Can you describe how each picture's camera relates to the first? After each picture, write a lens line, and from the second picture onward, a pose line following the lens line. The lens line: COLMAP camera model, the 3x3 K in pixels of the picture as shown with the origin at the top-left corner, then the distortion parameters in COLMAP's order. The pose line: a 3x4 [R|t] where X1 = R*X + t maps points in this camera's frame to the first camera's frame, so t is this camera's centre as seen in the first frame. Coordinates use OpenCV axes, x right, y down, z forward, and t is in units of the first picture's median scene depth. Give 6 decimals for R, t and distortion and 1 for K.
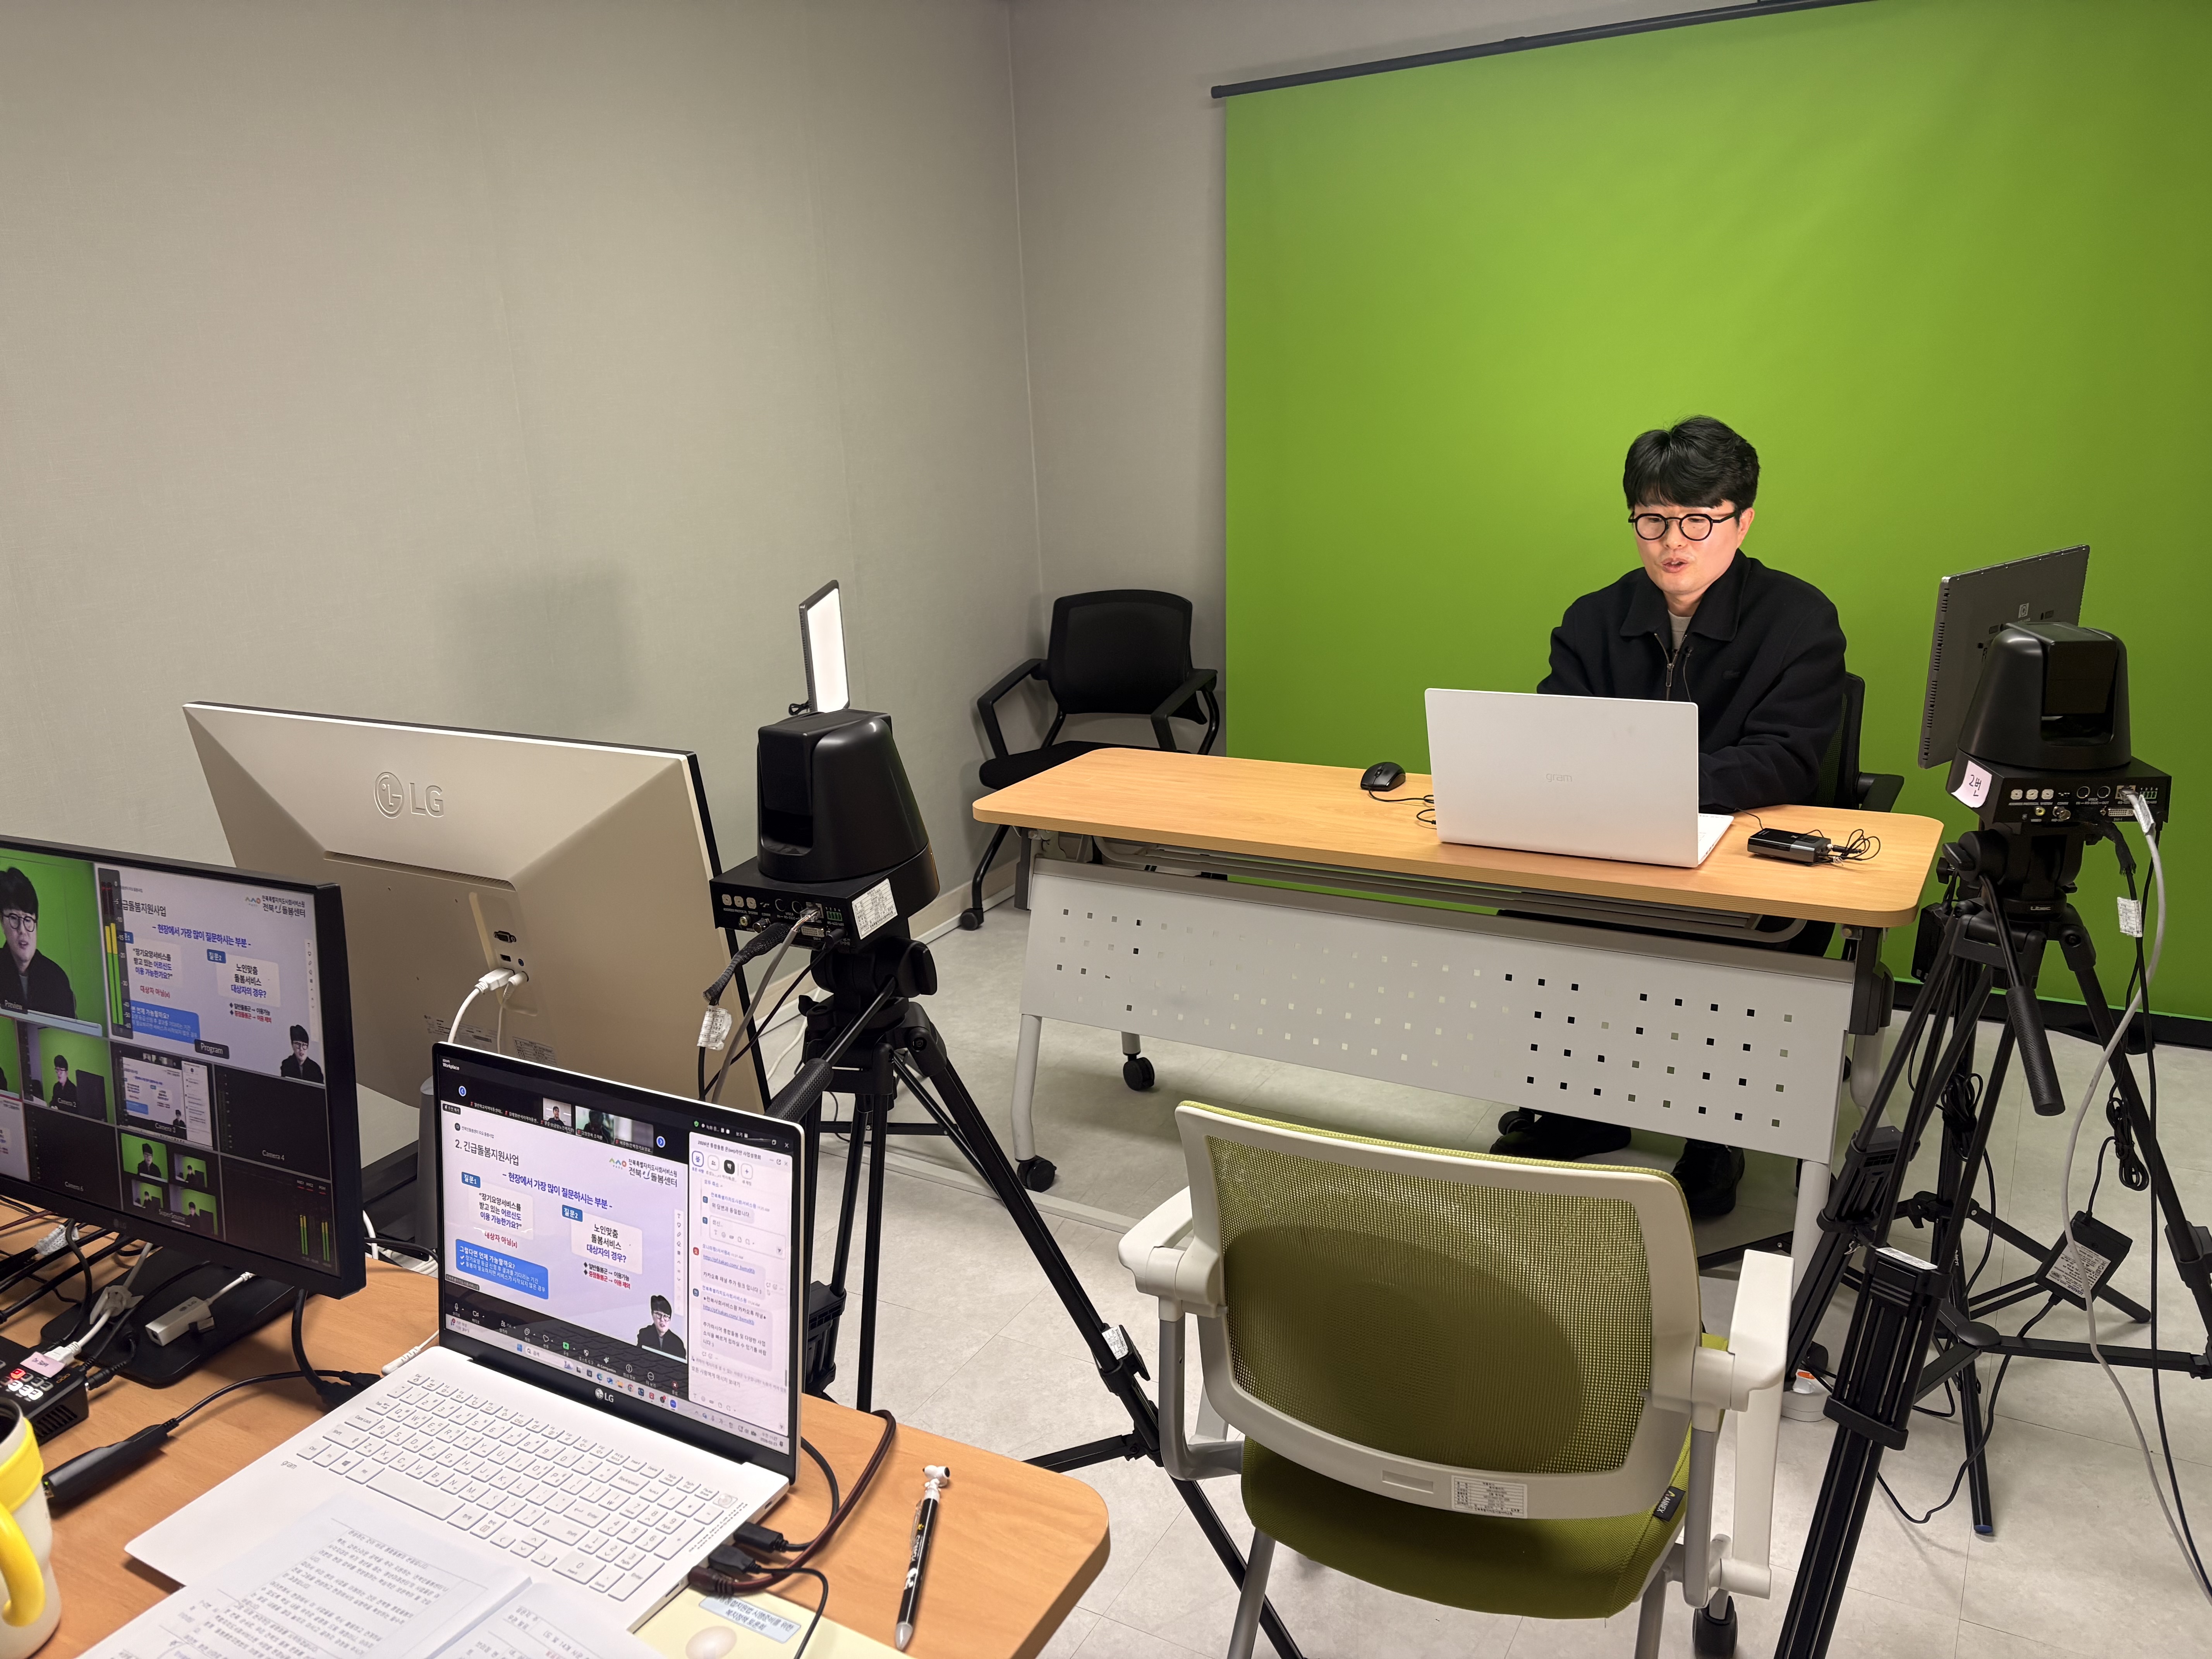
lens RADIAL K [[1585.7, 0, 1093.4], [0, 1585.7, 829.9], [0, 0, 1]] dist [0.074675, -0.075930]
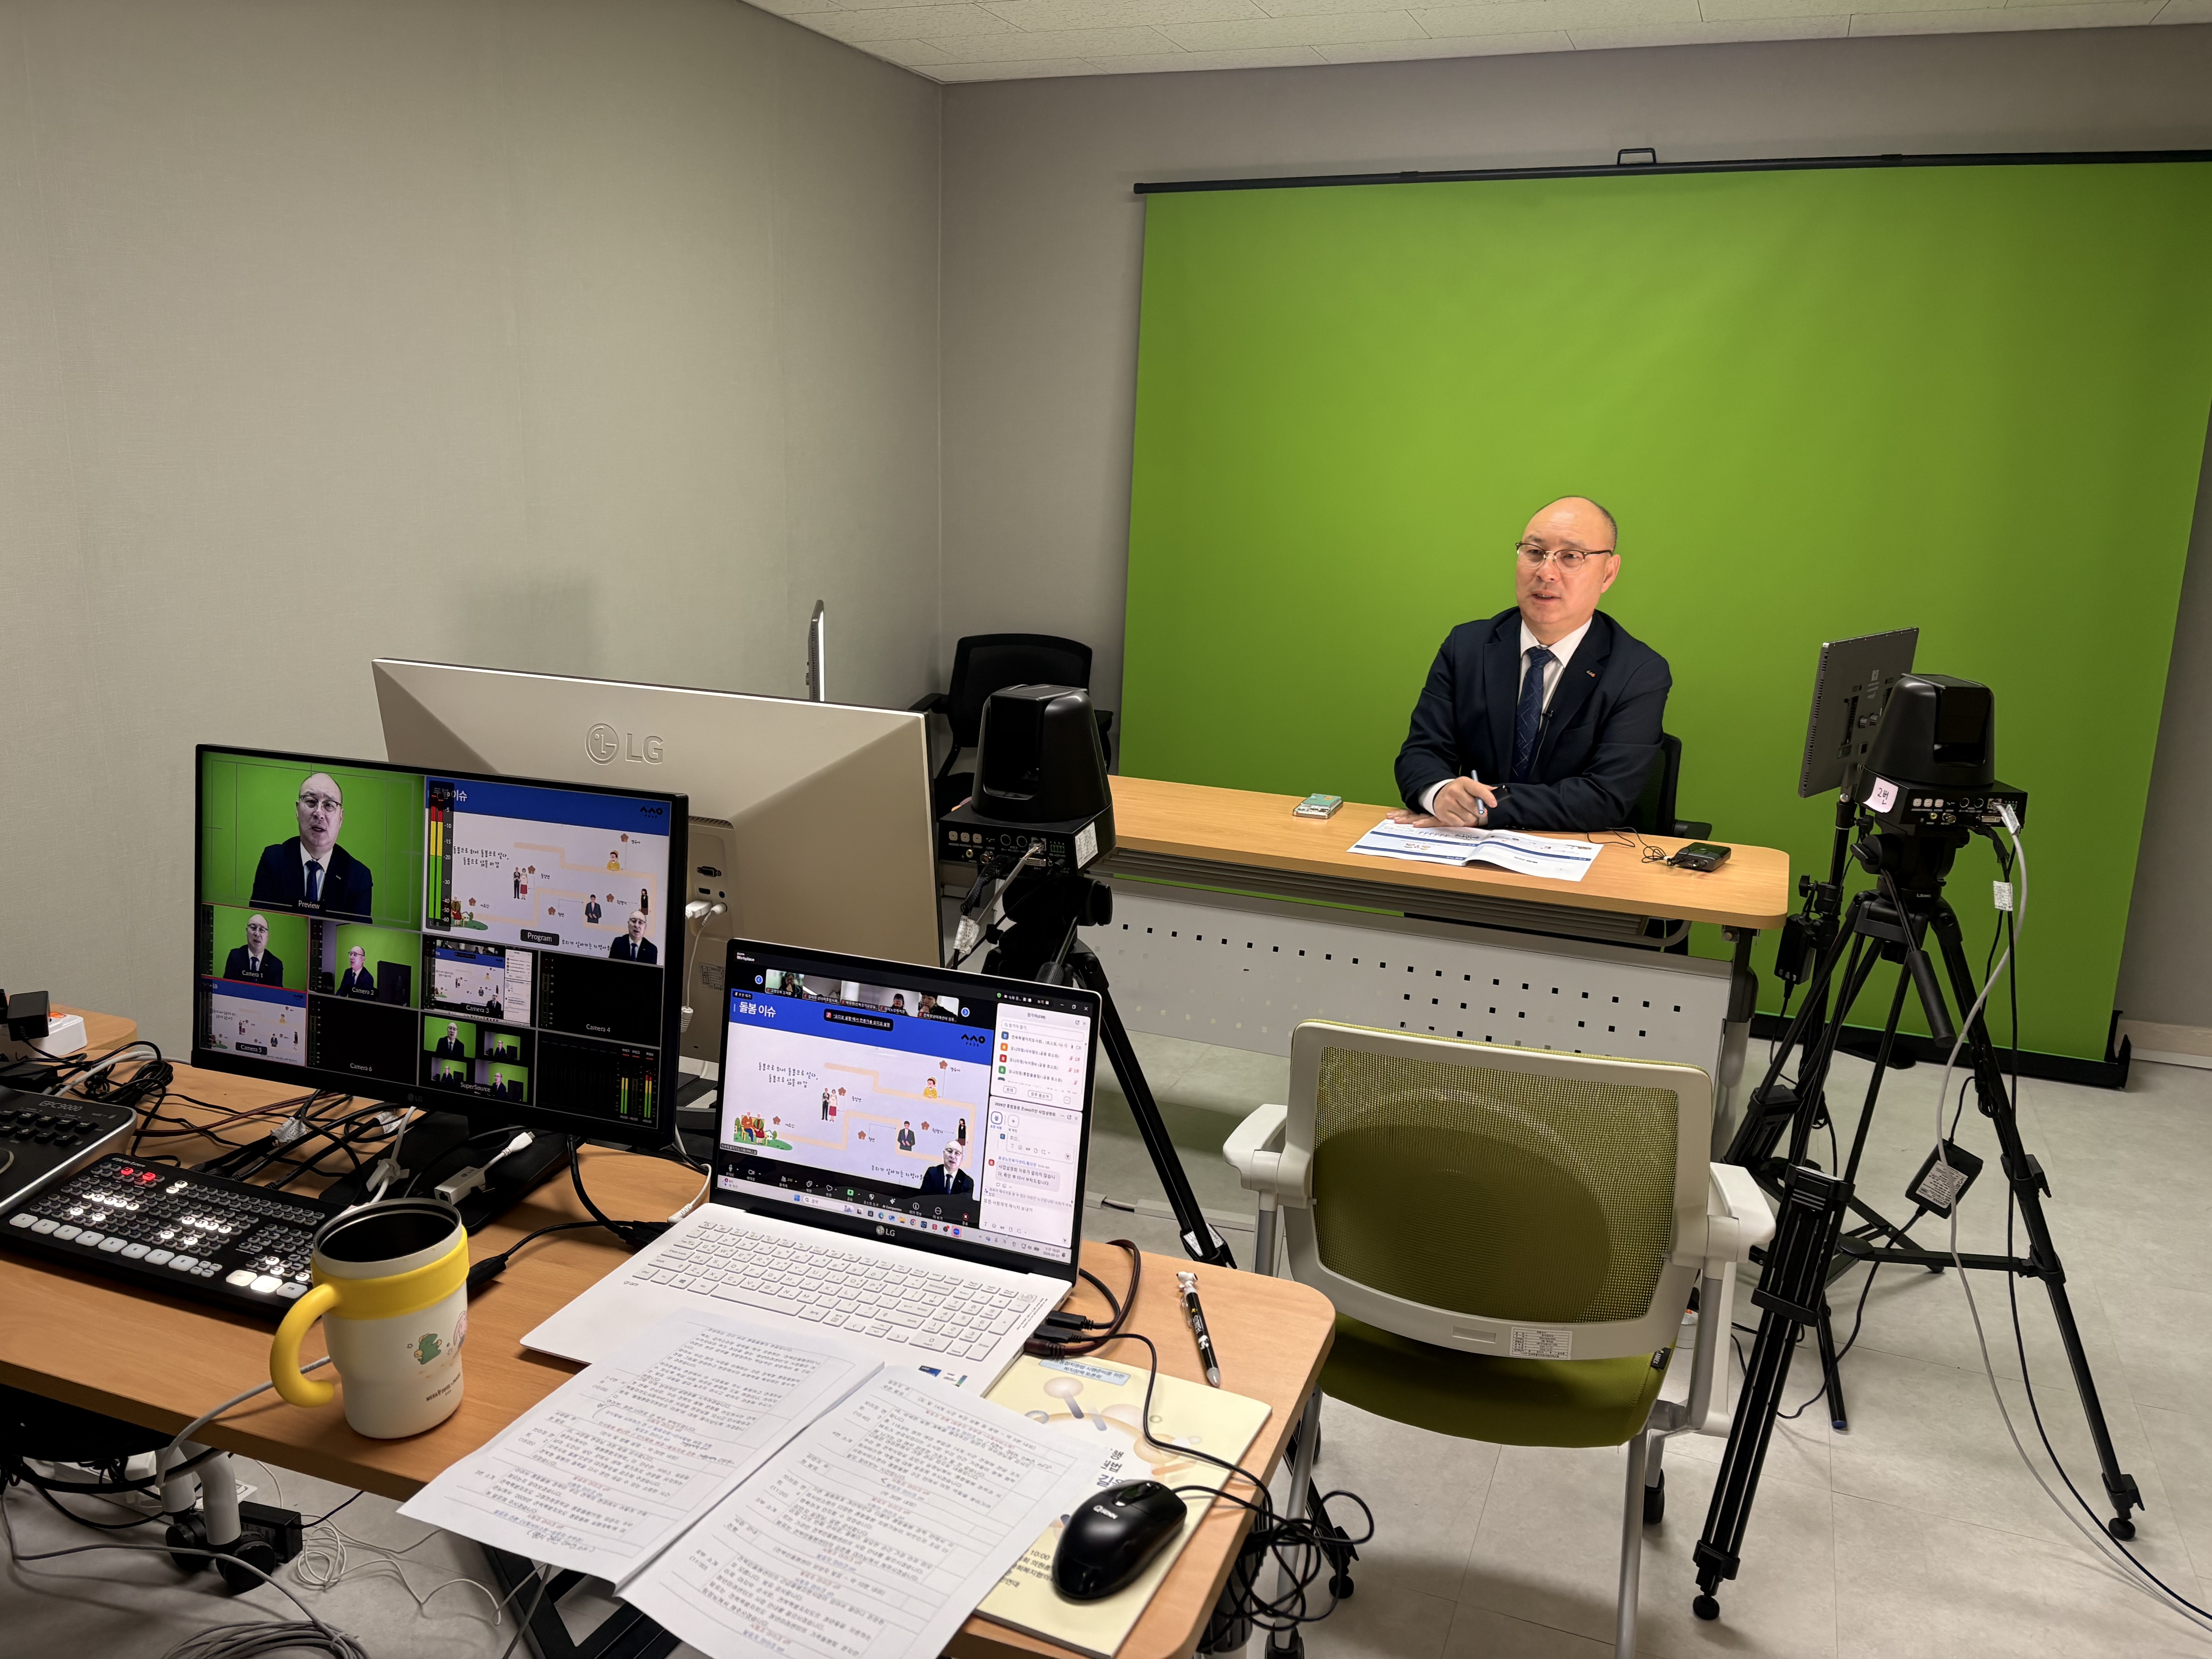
lens RADIAL K [[1585.7, 0, 1093.4], [0, 1585.7, 829.9], [0, 0, 1]] dist [0.074675, -0.075930]
pose [[0.987496, 0.040374, 0.152386, -0.301744], [-0.033888, 0.998415, -0.044927, 0.087873], [-0.153959, 0.039201, 0.987299, -0.188275]]
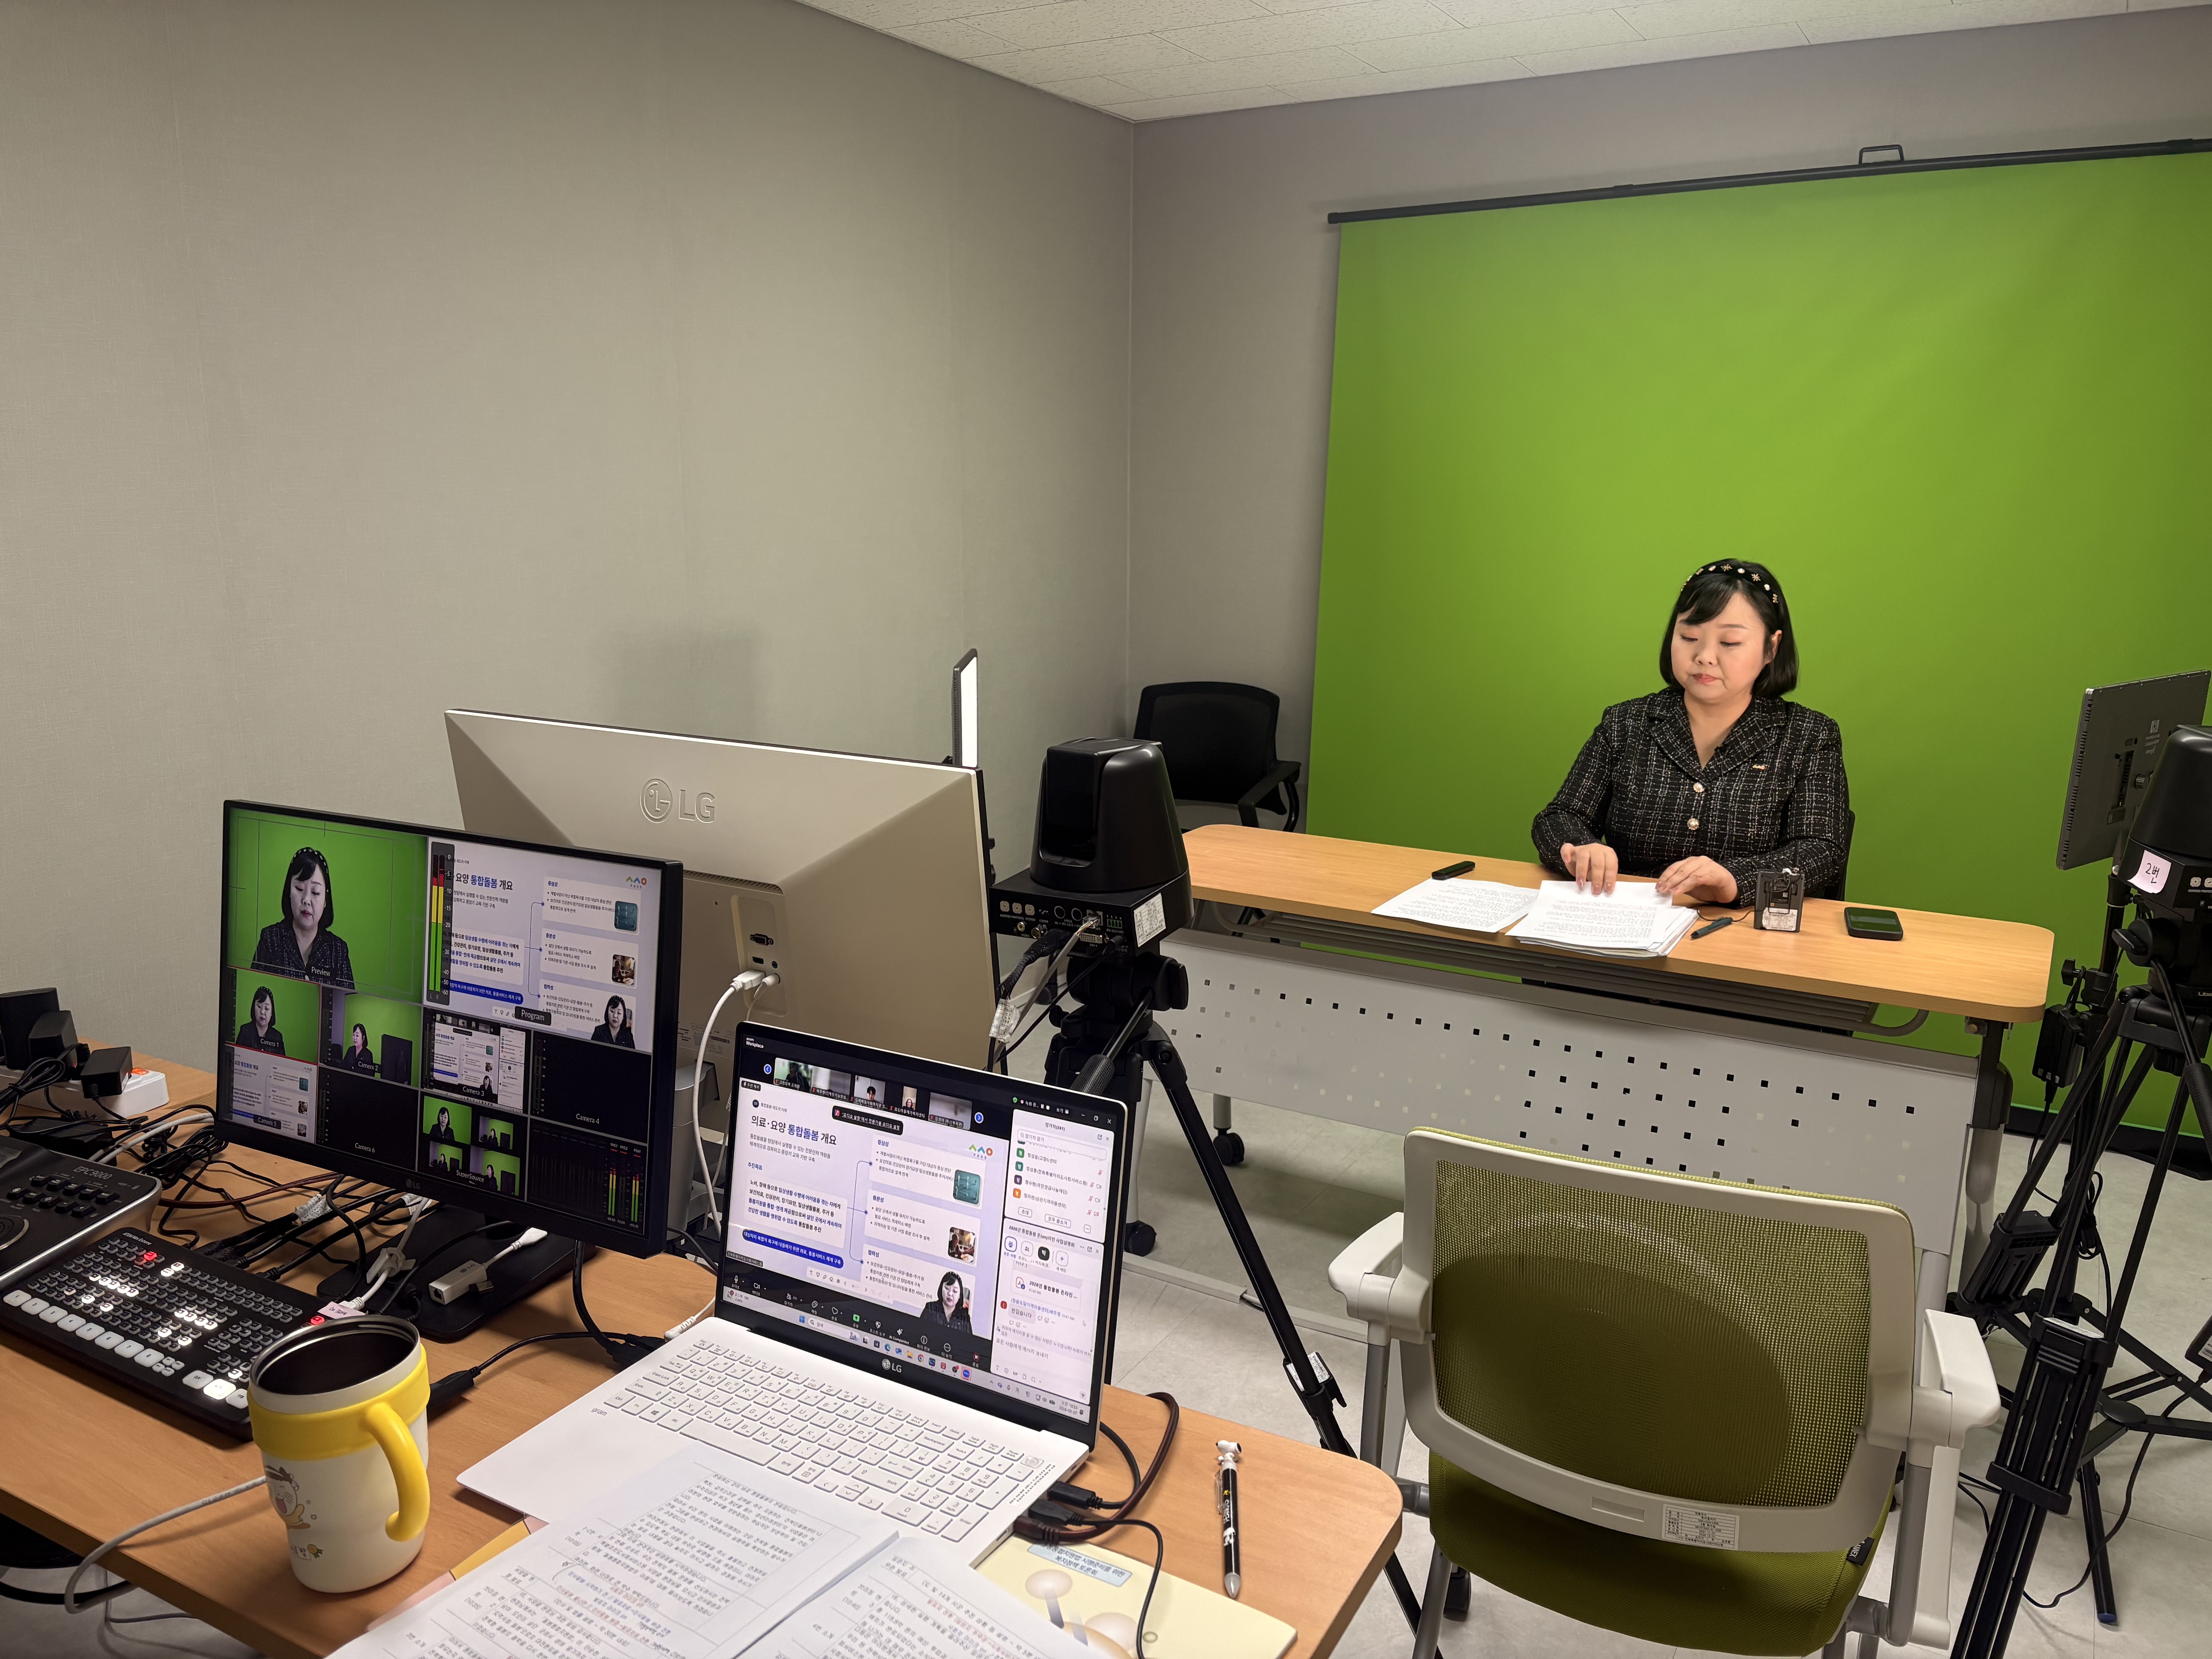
lens RADIAL K [[1584.2, 0, 1106.0], [0, 1584.2, 829.5], [0, 0, 1]] dist [0.059967, -0.059458]
pose [[0.998491, 0.054375, 0.007749, -0.168656], [-0.053722, 0.996223, -0.068217, 0.059428], [-0.011429, 0.067697, 0.997640, -0.056305]]
